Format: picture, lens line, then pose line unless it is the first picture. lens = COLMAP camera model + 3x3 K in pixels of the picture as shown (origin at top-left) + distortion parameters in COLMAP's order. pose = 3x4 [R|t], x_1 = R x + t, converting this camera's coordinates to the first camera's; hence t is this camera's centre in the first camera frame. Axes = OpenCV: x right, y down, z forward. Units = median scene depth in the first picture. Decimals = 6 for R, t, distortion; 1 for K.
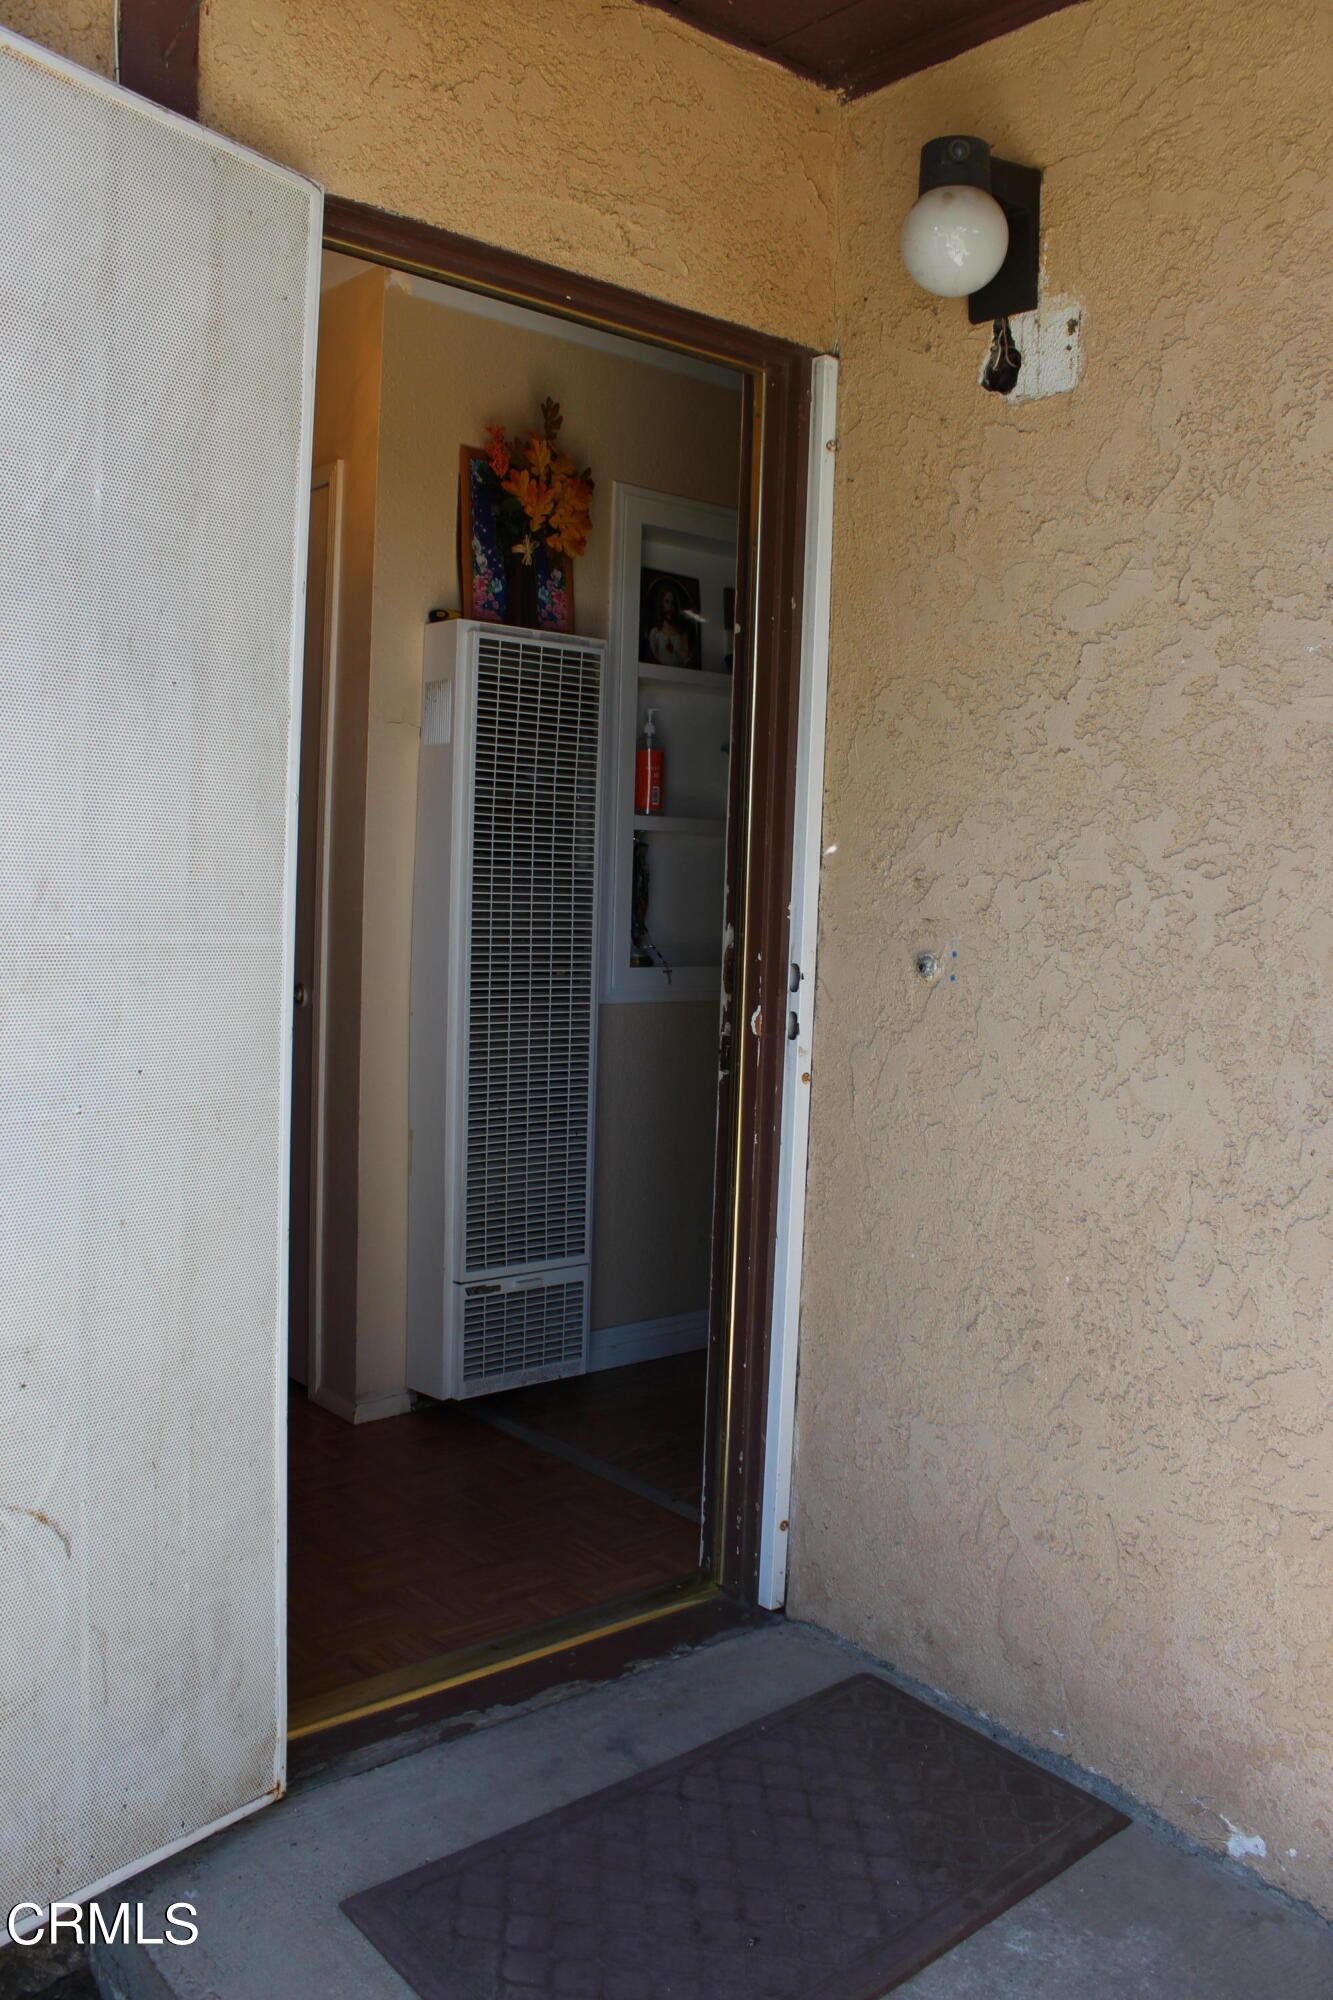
lens RADIAL K [[1668.8, 0, 666.5], [0, 1668.8, 1000.0], [0, 0, 1]] dist [-0.164732, 0.150350]
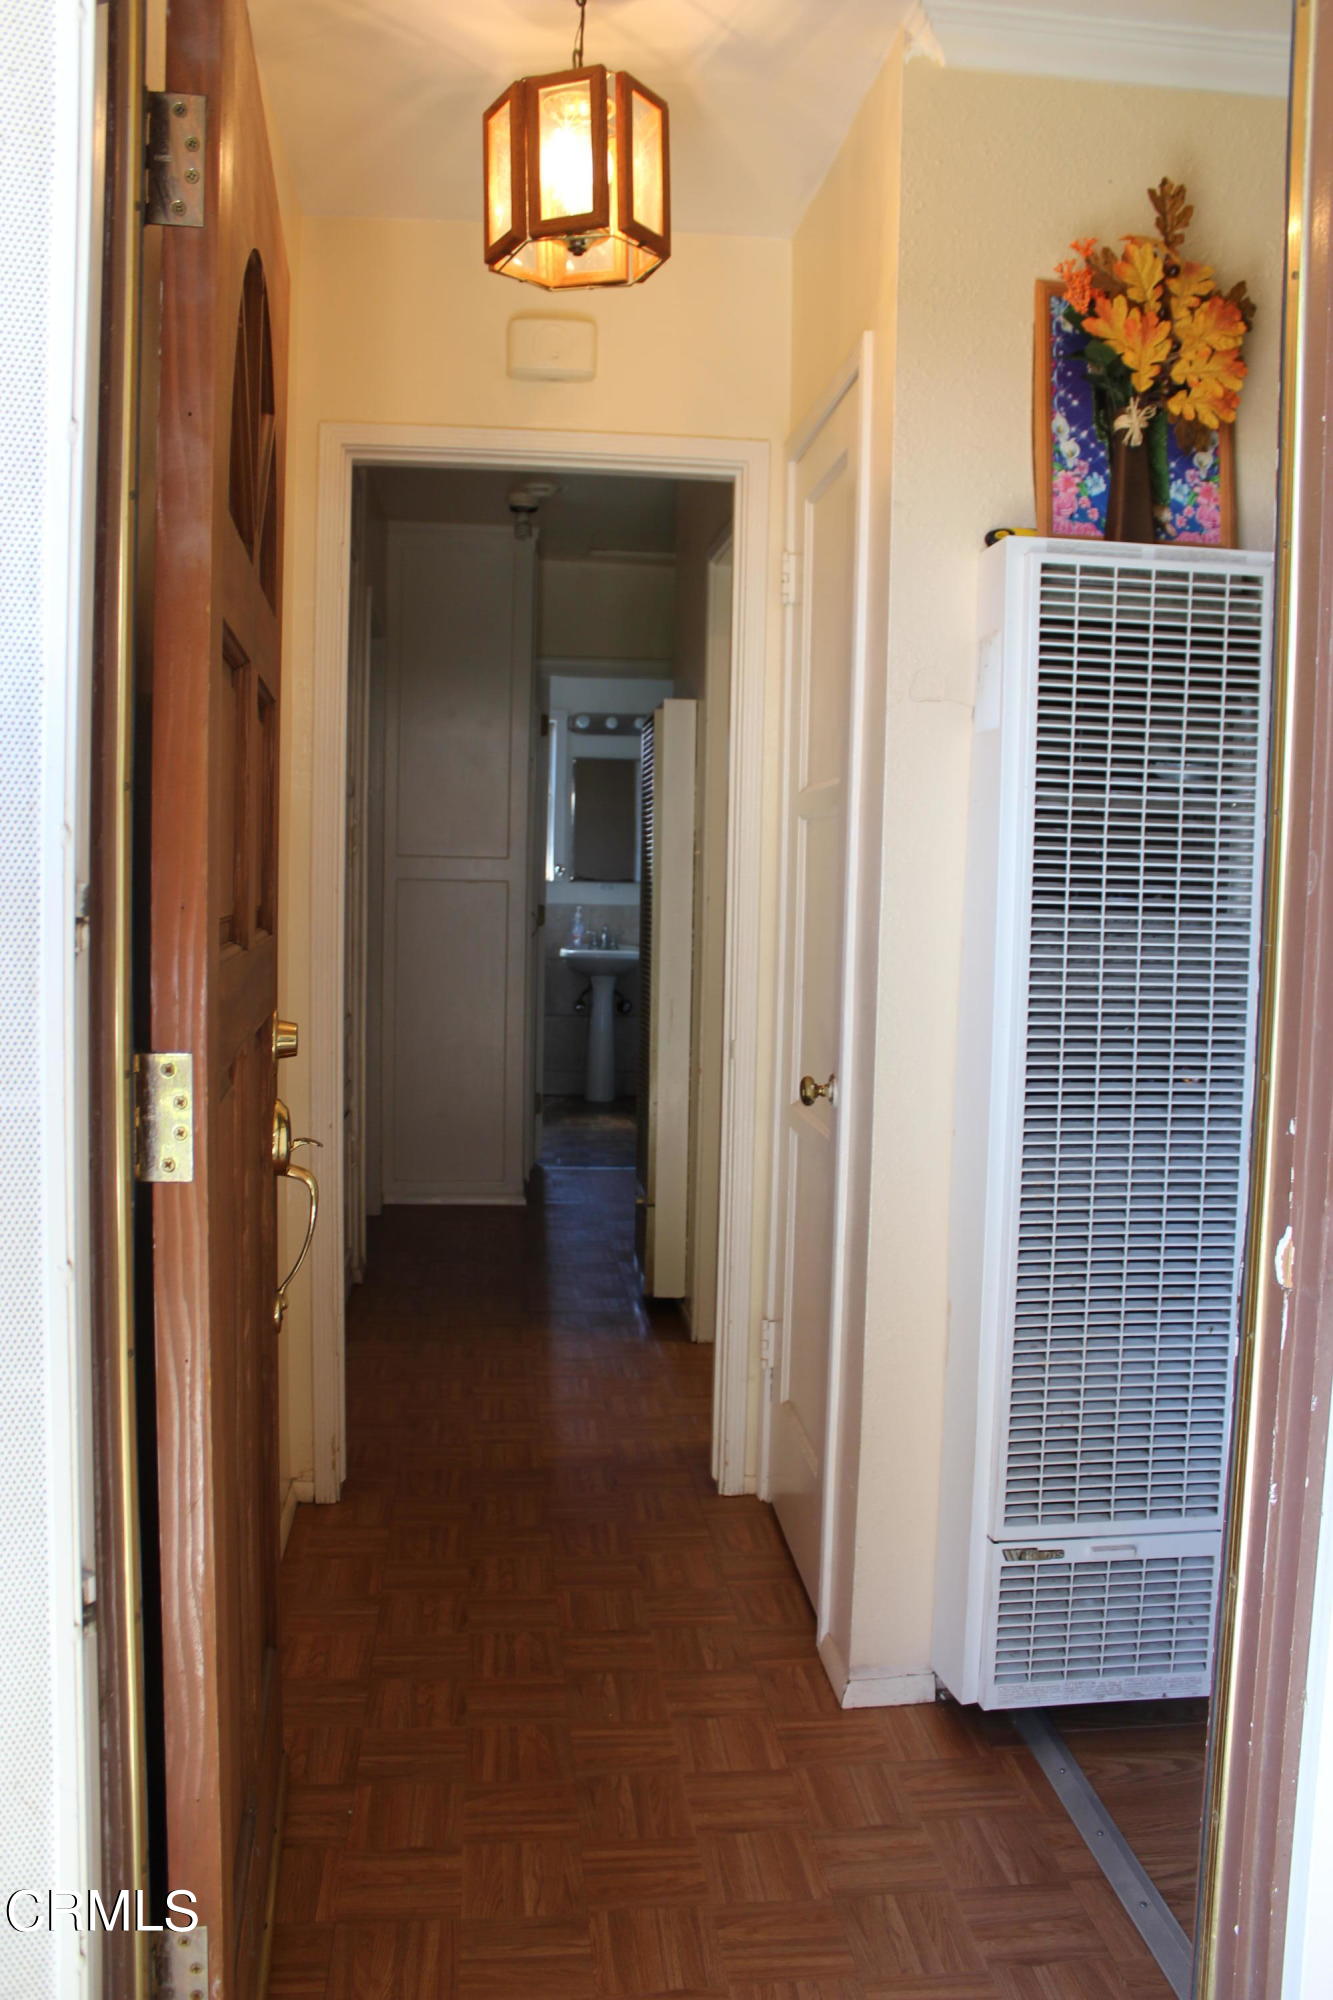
lens RADIAL K [[1668.8, 0, 666.5], [0, 1668.8, 1000.0], [0, 0, 1]] dist [-0.164732, 0.150350]
pose [[0.827041, 0.029346, -0.561375, 0.126996], [-0.033134, 0.999445, 0.003433, -0.043493], [0.561165, 0.015761, 0.827554, 0.376362]]
